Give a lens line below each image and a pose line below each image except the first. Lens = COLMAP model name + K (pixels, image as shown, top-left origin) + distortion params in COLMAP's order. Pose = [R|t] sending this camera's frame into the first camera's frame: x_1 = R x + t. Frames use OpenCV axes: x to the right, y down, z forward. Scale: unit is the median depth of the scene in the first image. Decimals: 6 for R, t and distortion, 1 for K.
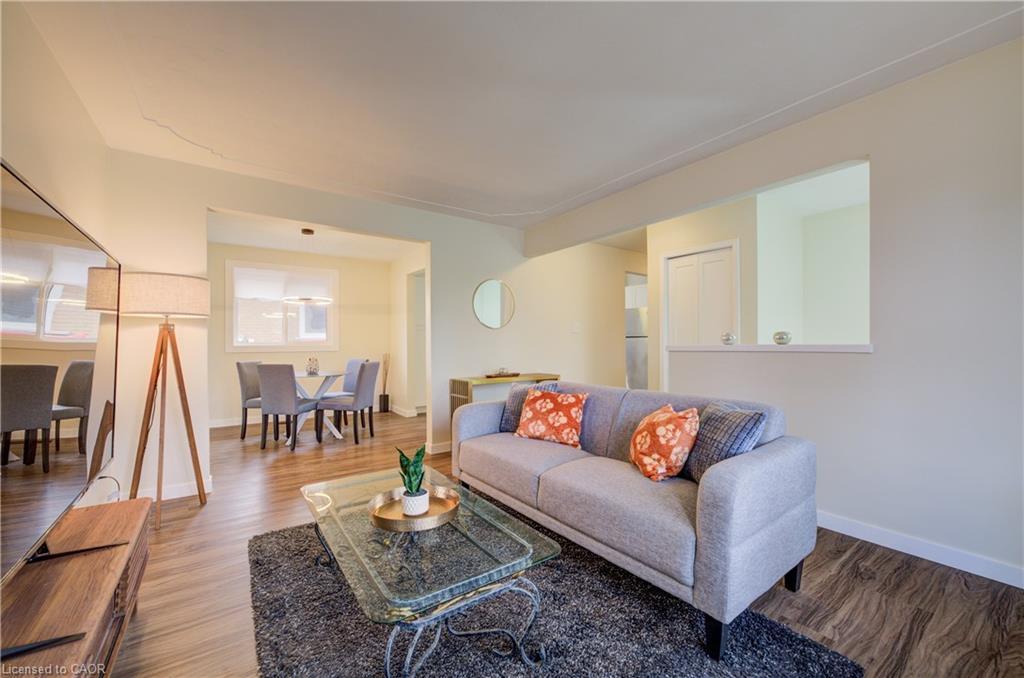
lens RADIAL K [[405.7, 0, 515.1], [0, 405.7, 336.9], [0, 0, 1]] dist [0.001121, 0.000376]
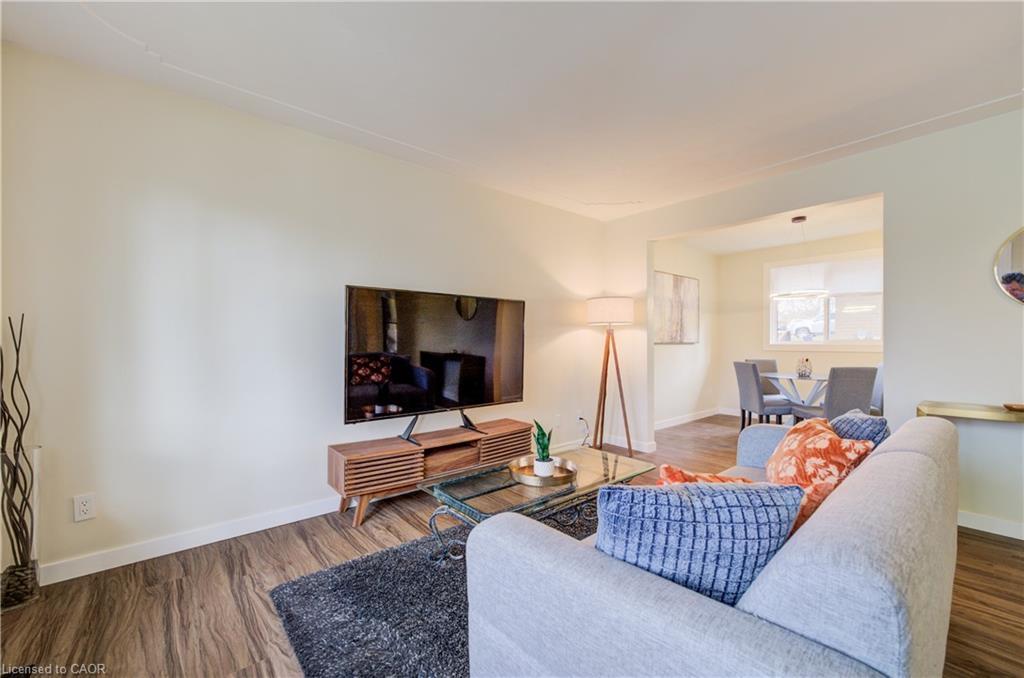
lens RADIAL K [[409.4, 0, 512.0], [0, 409.4, 339.0], [0, 0, 1]] dist [0.000414, 0.000389]
pose [[0.064327, -0.002110, -0.997927, 0.334059], [0.015122, 0.999885, -0.001139, -0.000252], [0.997814, -0.015017, 0.064352, 0.272137]]
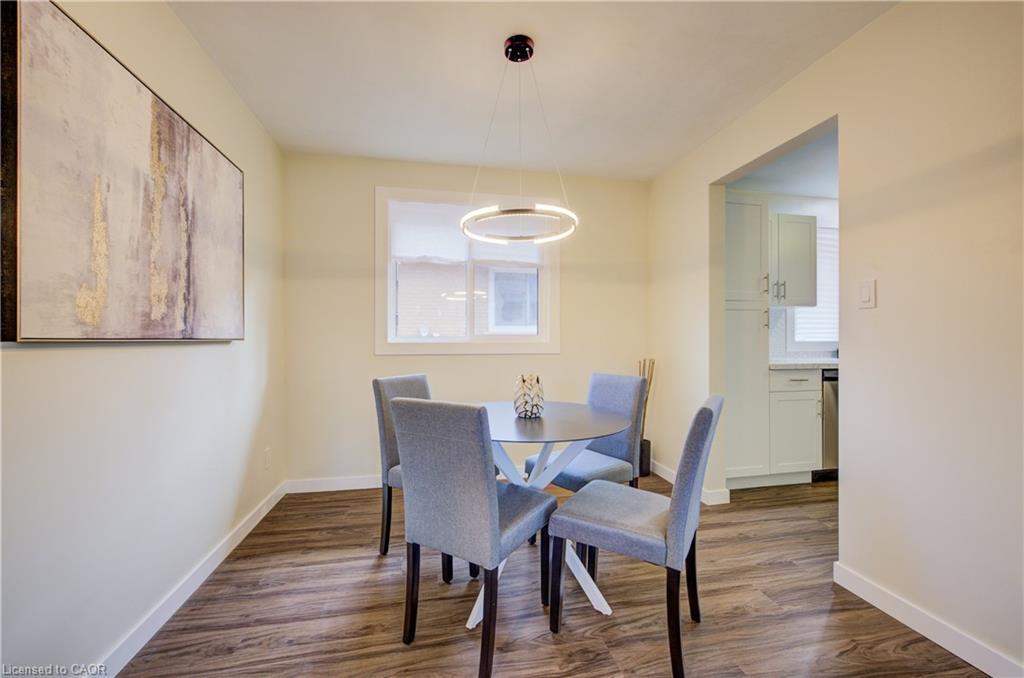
lens RADIAL K [[409.4, 0, 512.0], [0, 409.4, 339.0], [0, 0, 1]] dist [0.000414, 0.000389]
pose [[0.910834, 0.003174, -0.412761, -0.324211], [0.002684, 0.999904, 0.013612, 0.010815], [0.412765, -0.013506, 0.910738, 0.586425]]
